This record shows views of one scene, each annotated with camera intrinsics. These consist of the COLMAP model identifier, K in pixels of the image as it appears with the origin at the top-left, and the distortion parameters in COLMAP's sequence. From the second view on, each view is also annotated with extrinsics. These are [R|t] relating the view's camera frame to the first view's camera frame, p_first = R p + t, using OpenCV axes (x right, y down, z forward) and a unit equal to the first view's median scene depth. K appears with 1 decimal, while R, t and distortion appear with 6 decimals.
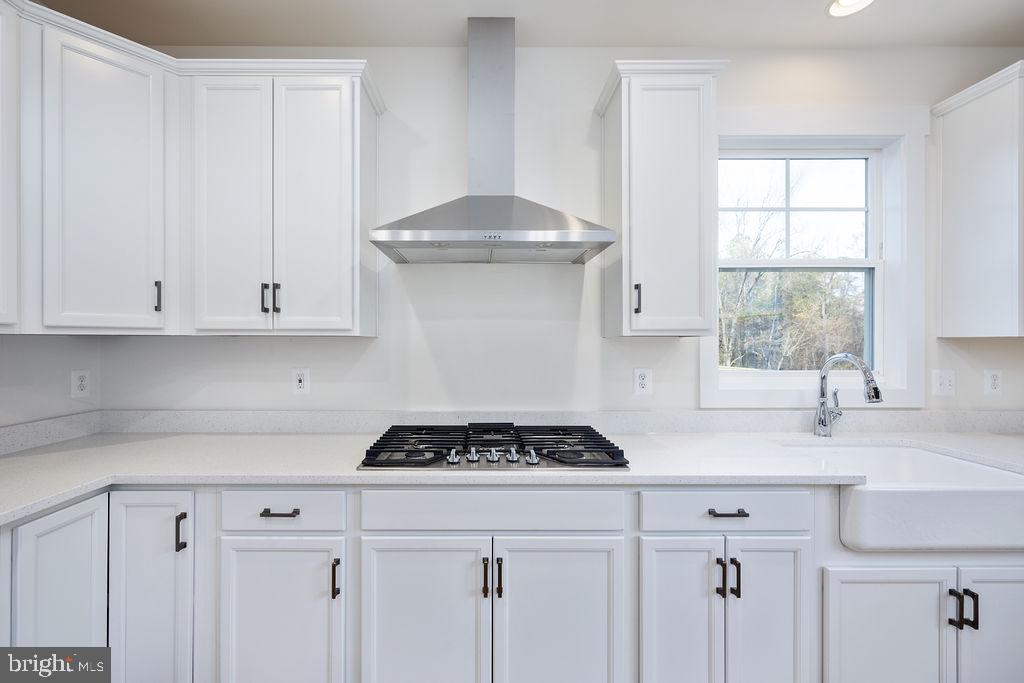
lens RADIAL K [[544.4, 0, 512.0], [0, 544.4, 341.5], [0, 0, 1]] dist [0.000047, -0.000123]
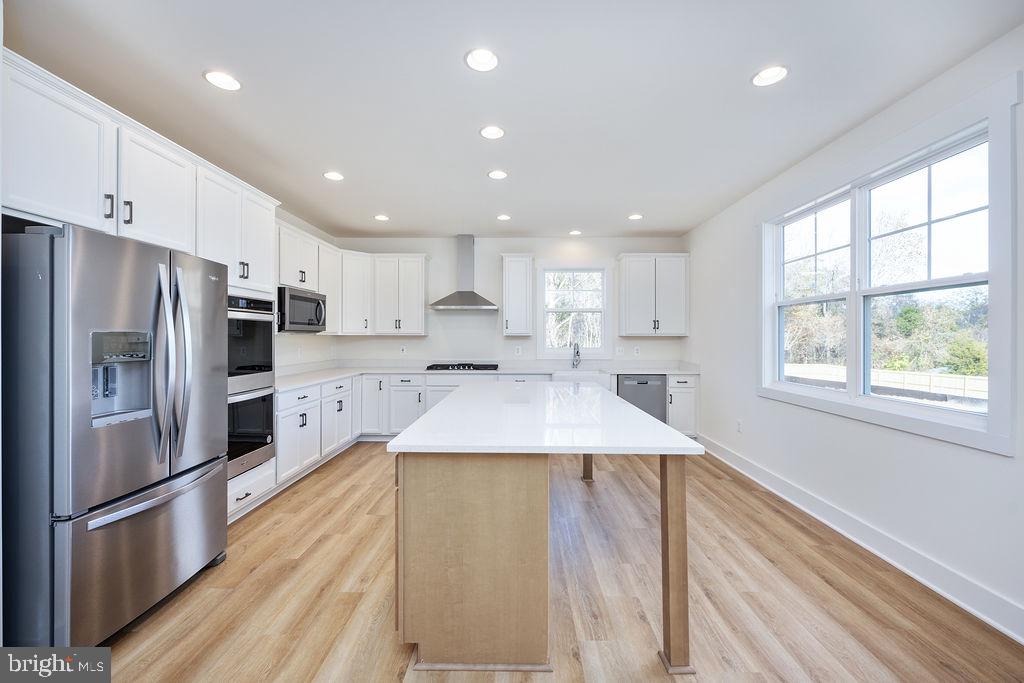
lens RADIAL K [[514.3, 0, 512.0], [0, 514.3, 341.5], [0, 0, 1]] dist [0.000423, 0.000012]
pose [[0.999814, 0.005093, -0.018620, 0.332991], [-0.004875, 0.999919, 0.011737, -0.011325], [0.018678, -0.011644, 0.999758, -2.194722]]
